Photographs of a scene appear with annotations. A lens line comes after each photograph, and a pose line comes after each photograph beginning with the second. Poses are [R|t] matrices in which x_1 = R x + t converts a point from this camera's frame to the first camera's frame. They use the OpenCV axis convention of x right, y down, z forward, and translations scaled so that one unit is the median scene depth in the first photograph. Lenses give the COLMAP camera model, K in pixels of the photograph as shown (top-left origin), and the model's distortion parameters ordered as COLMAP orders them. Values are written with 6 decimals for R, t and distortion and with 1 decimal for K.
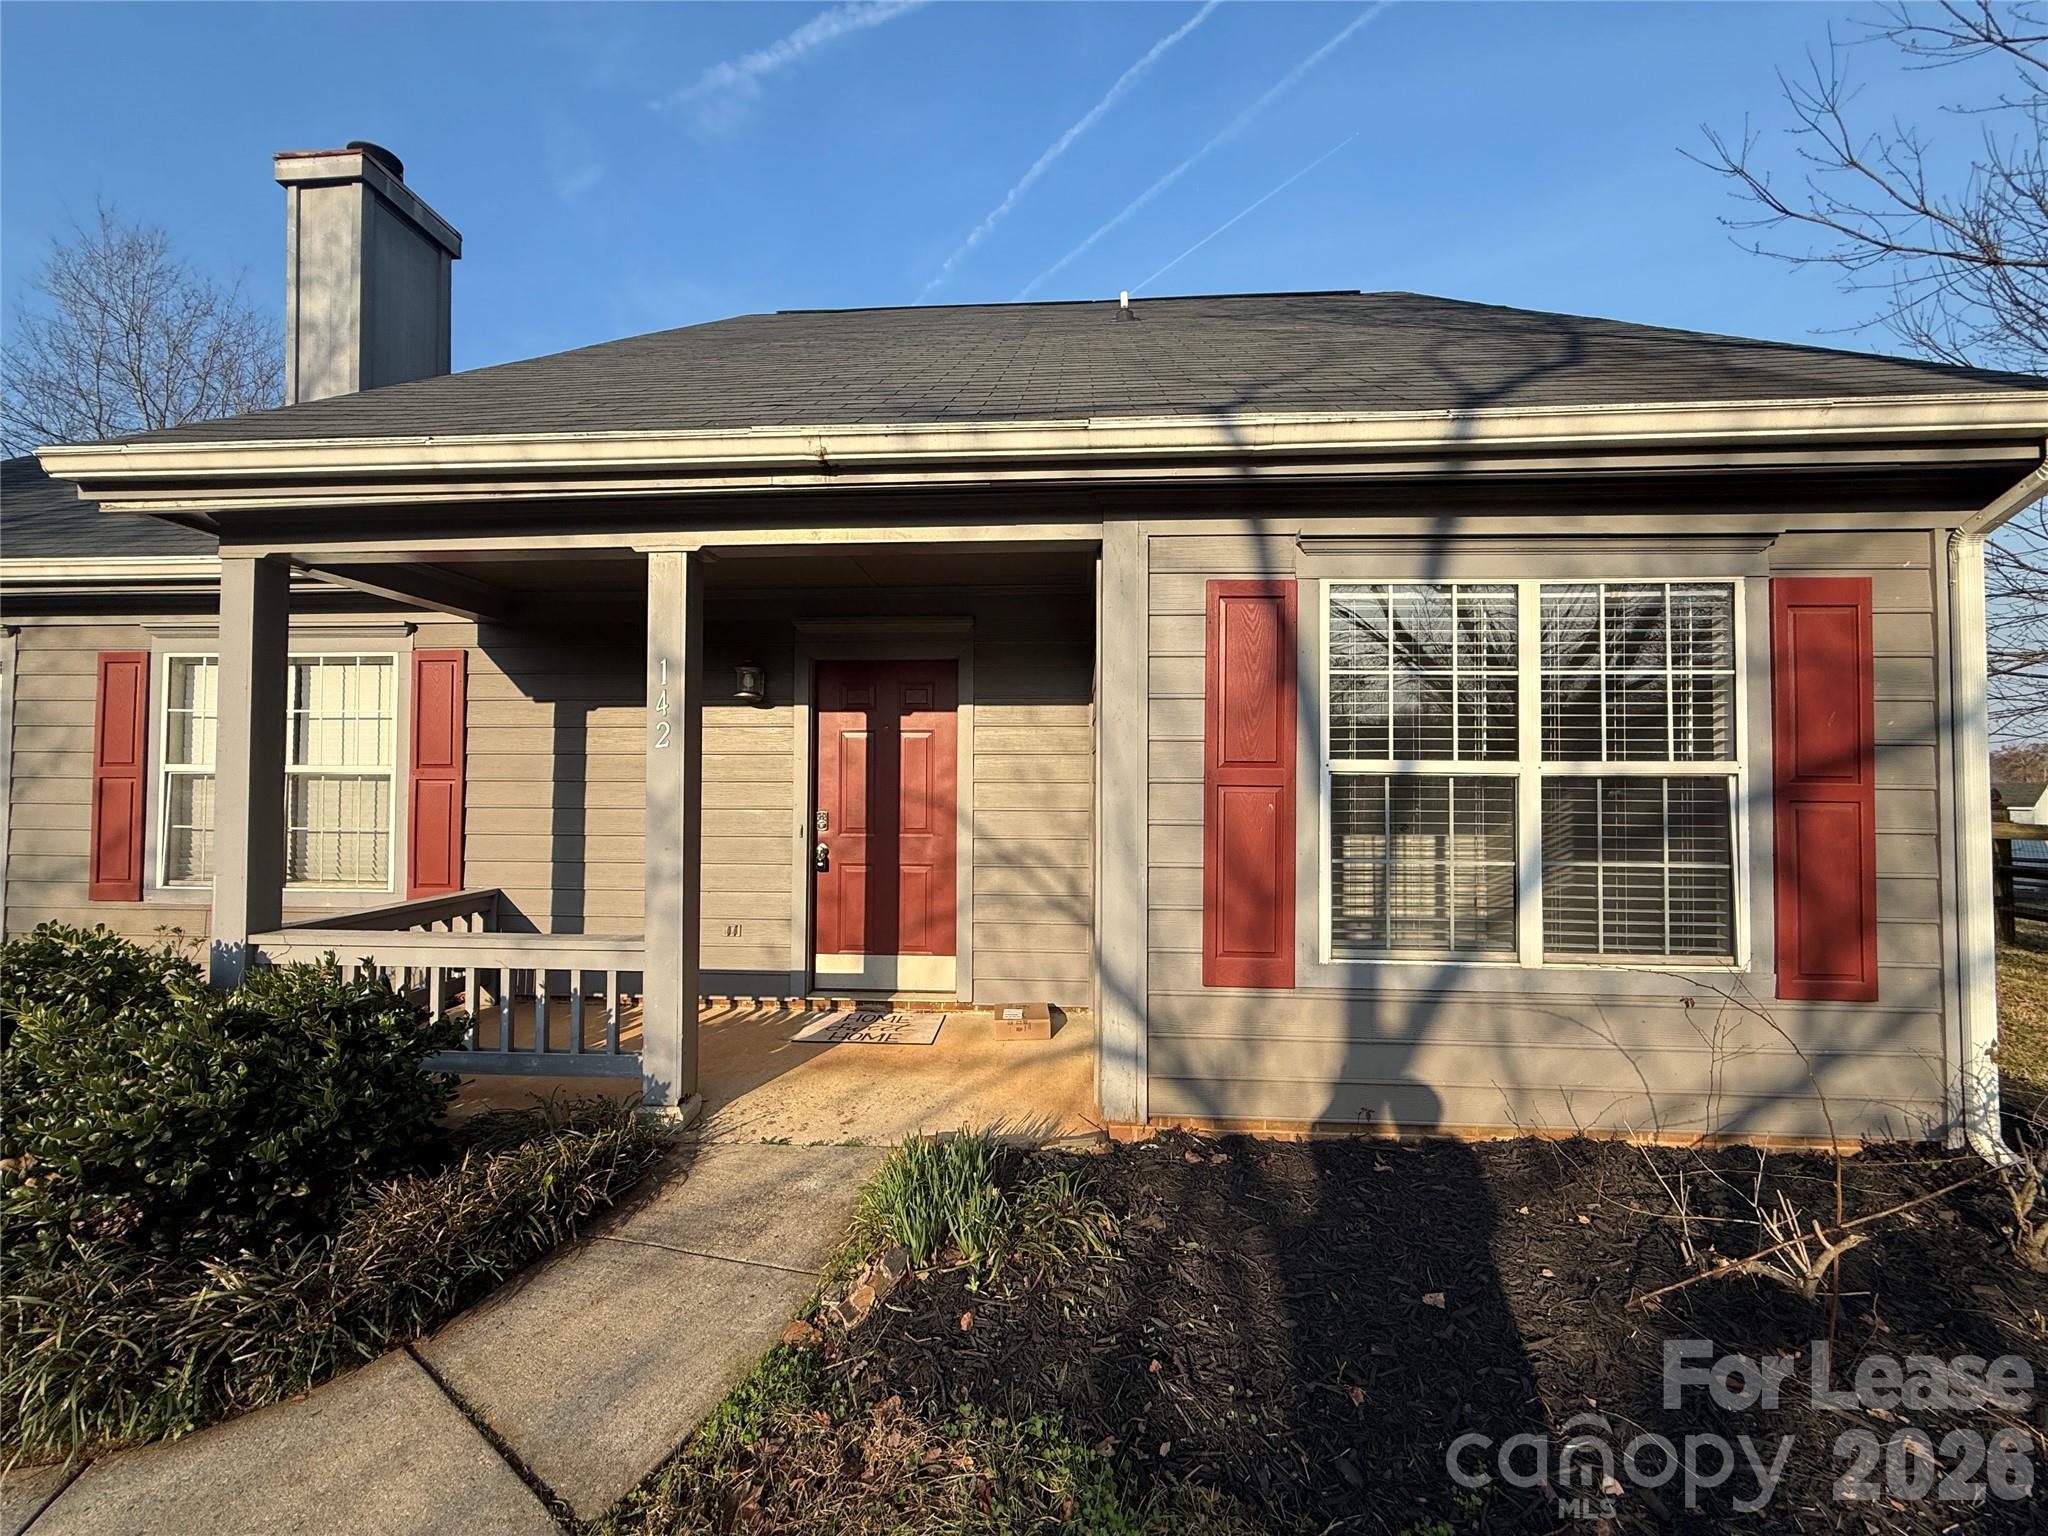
lens RADIAL K [[814.2, 0, 1016.0], [0, 814.2, 764.1], [0, 0, 1]] dist [0.000479, 0.000401]
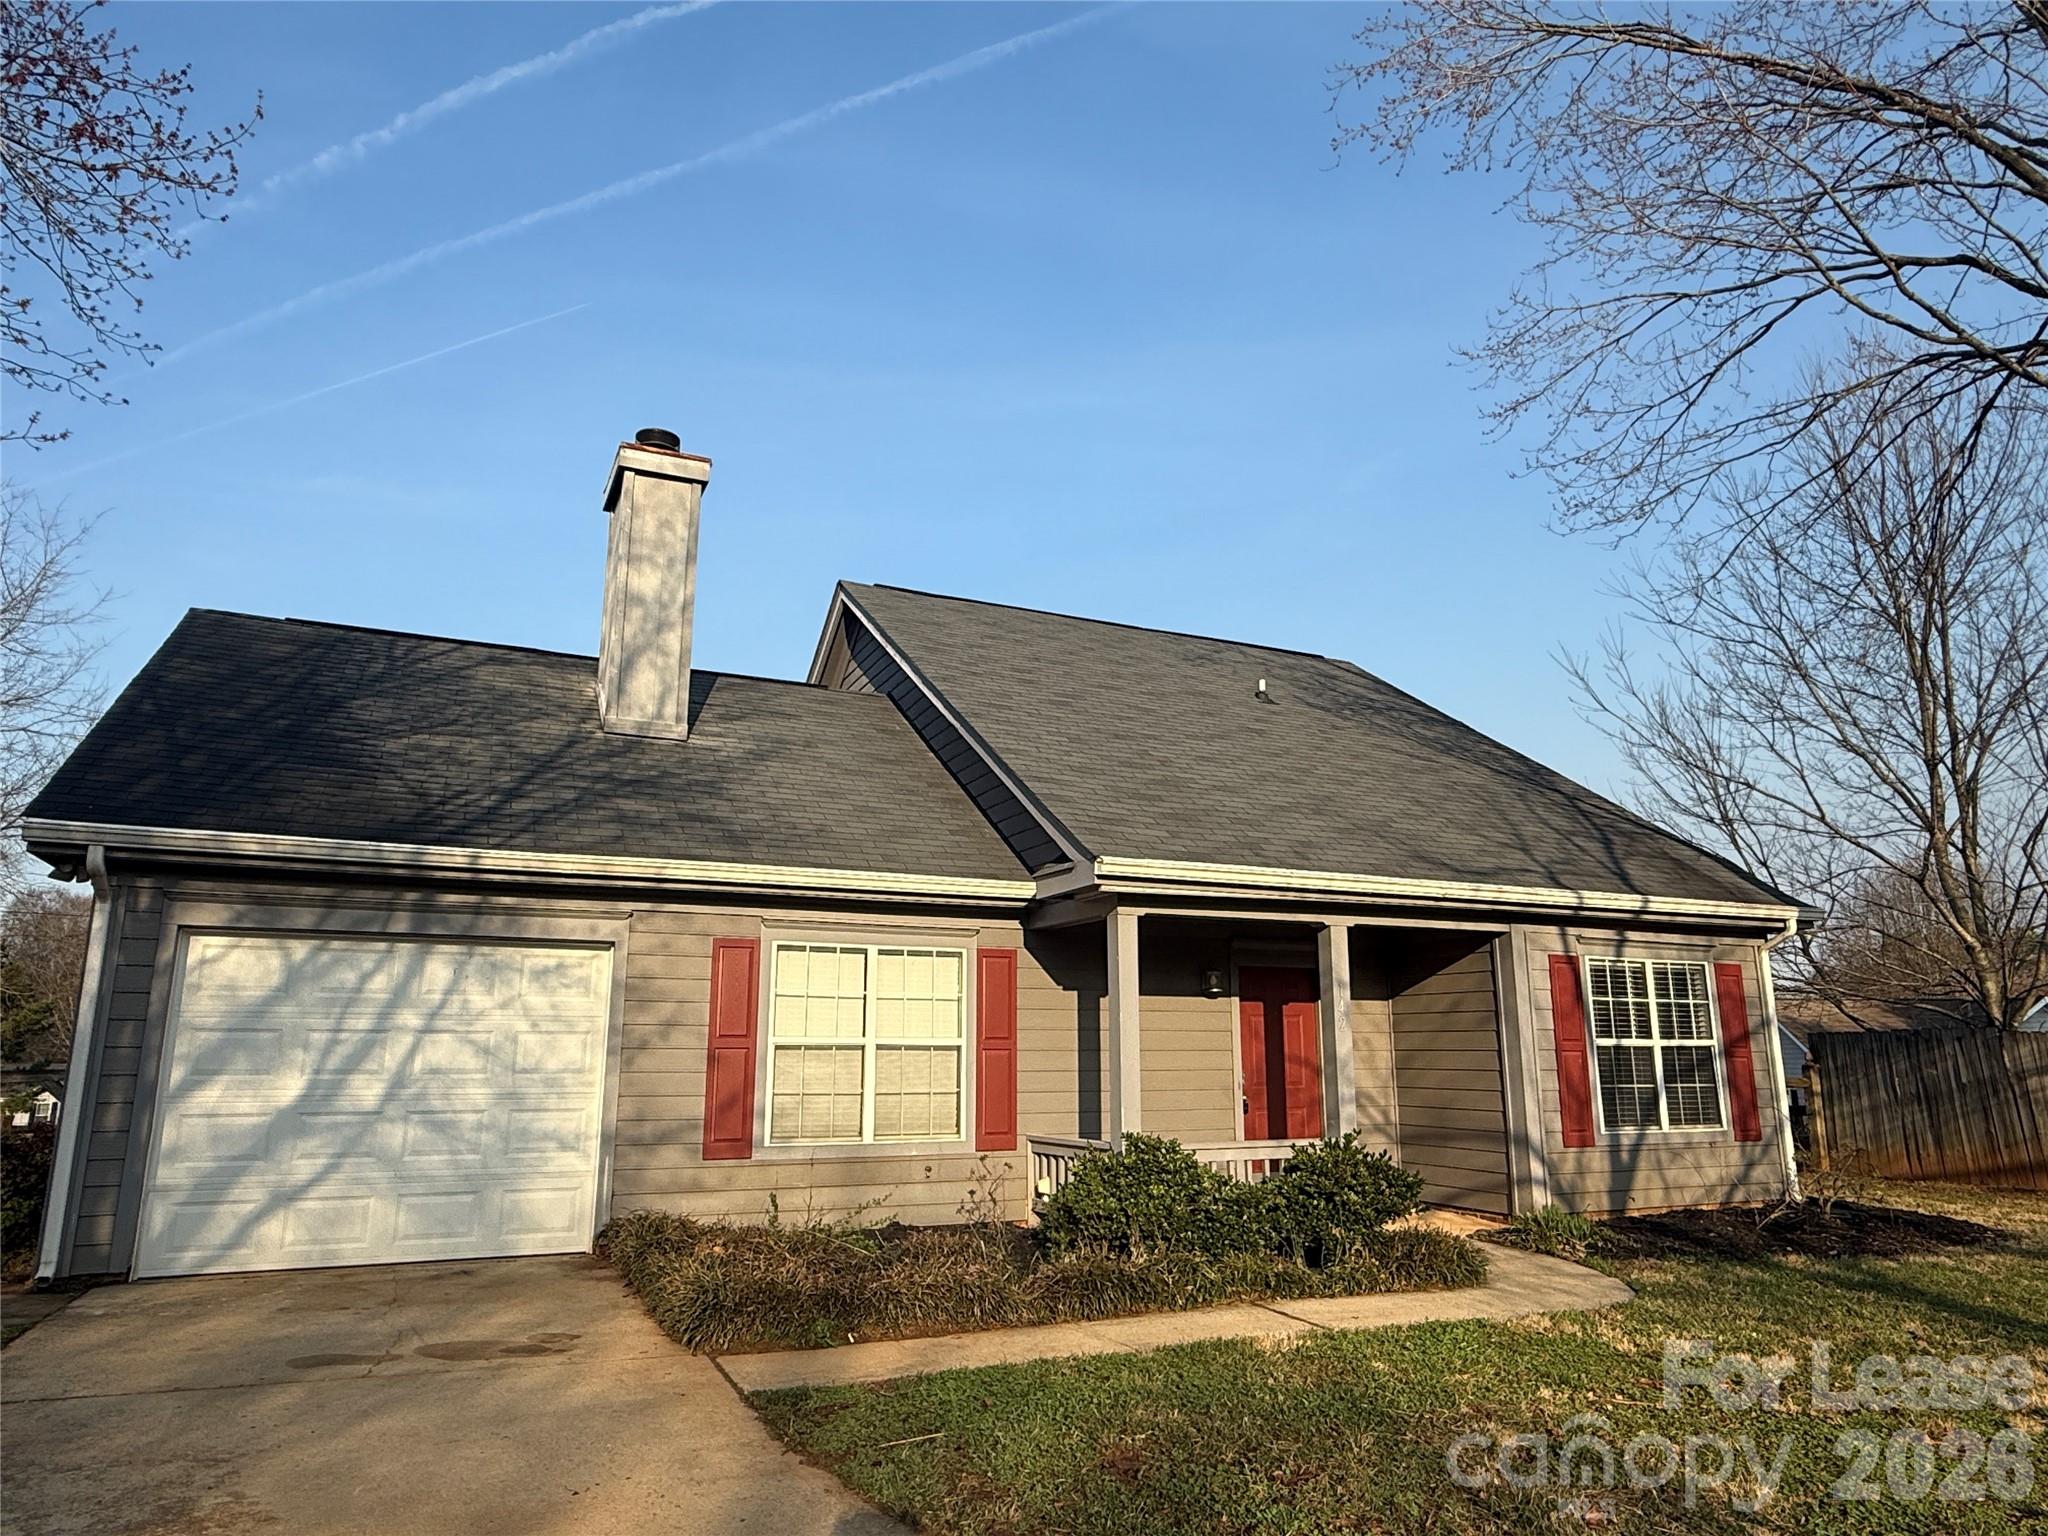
lens RADIAL K [[1253.5, 0, 1033.2], [0, 1253.5, 761.3], [0, 0, 1]] dist [-0.012057, 0.004774]
pose [[0.877366, 0.104639, 0.468273, -2.614713], [-0.008855, 0.979296, -0.202239, -0.041693], [-0.479740, 0.173291, 0.860128, -1.314192]]
